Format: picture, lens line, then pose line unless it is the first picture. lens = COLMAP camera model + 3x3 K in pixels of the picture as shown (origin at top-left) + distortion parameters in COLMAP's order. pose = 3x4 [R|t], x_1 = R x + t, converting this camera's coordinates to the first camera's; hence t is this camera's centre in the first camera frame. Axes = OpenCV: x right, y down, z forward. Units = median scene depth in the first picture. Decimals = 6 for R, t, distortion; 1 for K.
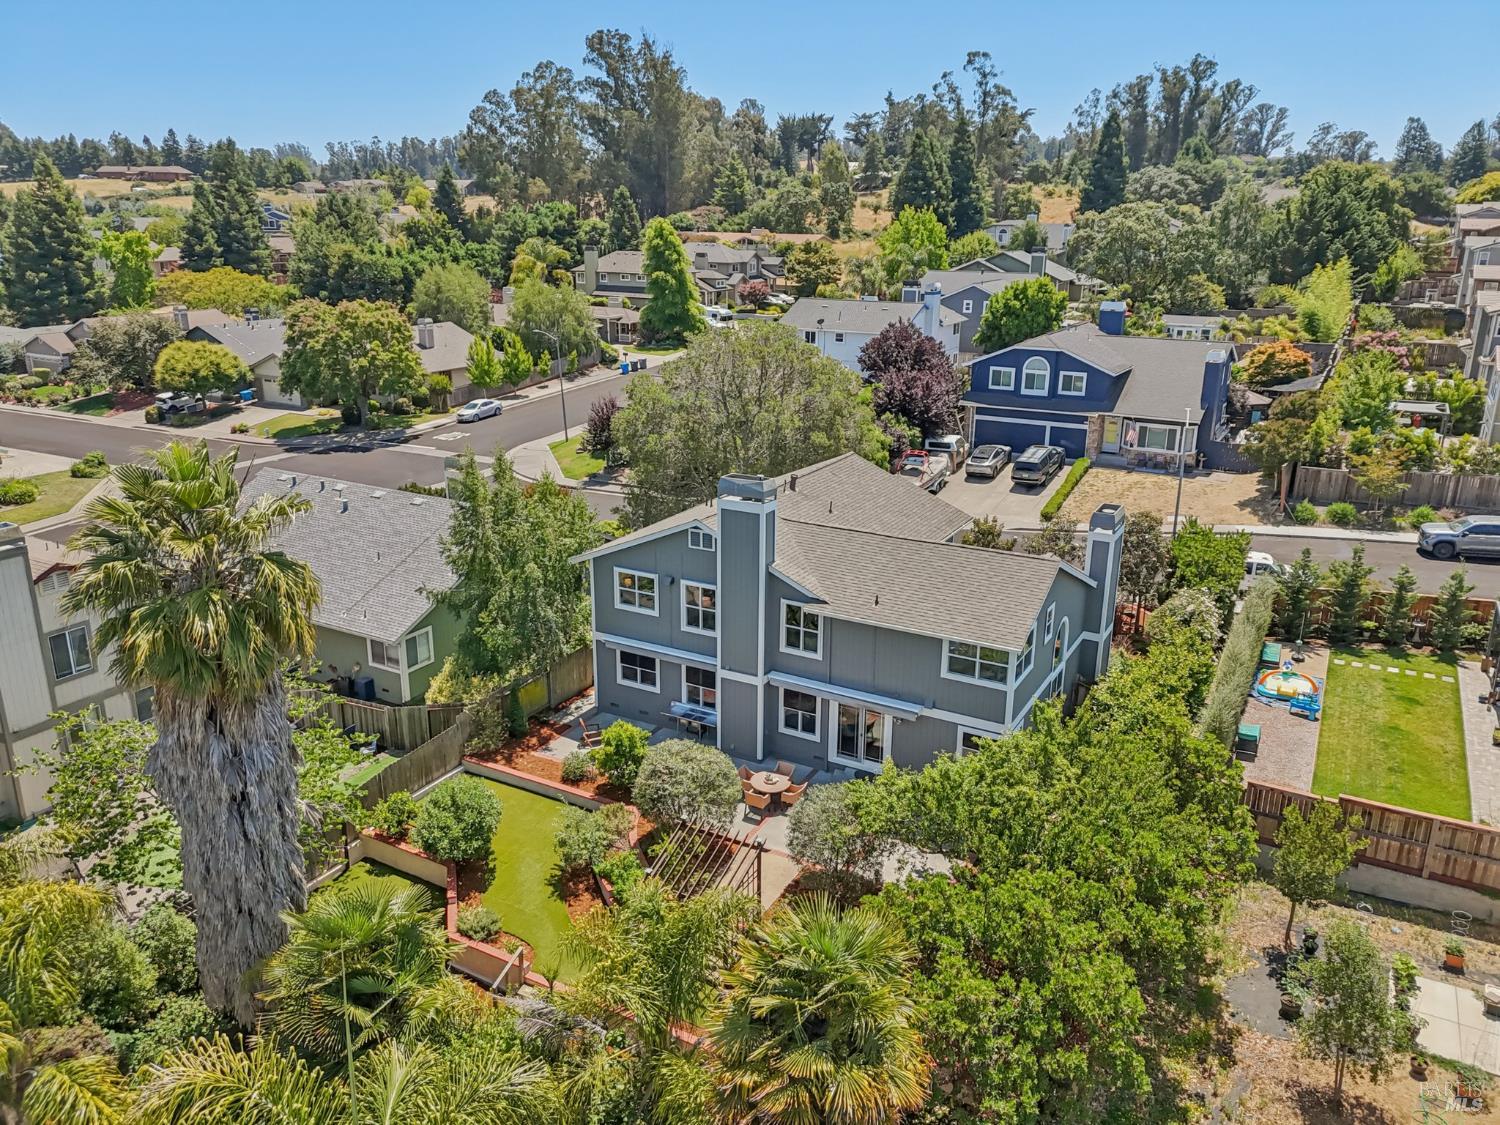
lens RADIAL K [[1108.6, 0, 737.2], [0, 1108.6, 560.3], [0, 0, 1]] dist [0.039161, -0.045977]
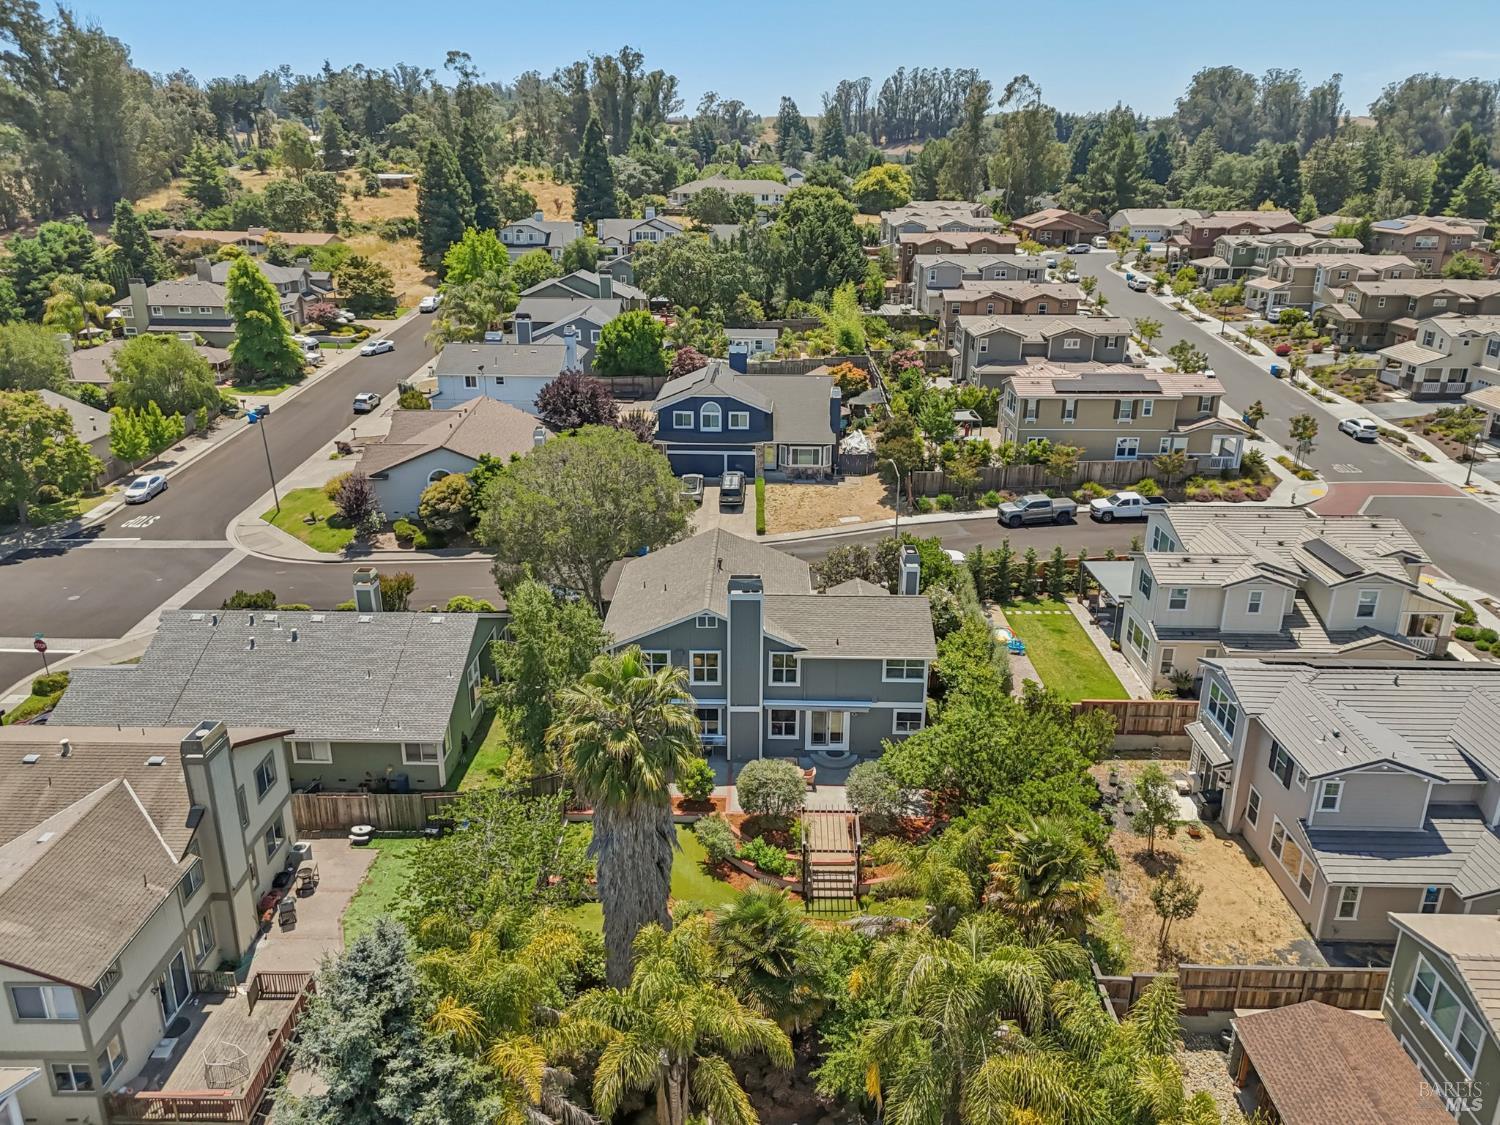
lens RADIAL K [[1108.6, 0, 747.8], [0, 1108.6, 564.1], [0, 0, 1]] dist [0.039161, -0.045977]
pose [[0.874475, -0.165436, 0.455988, -0.300105], [0.143819, 0.986201, 0.081993, -0.096685], [-0.463261, -0.006121, 0.886201, -0.144100]]
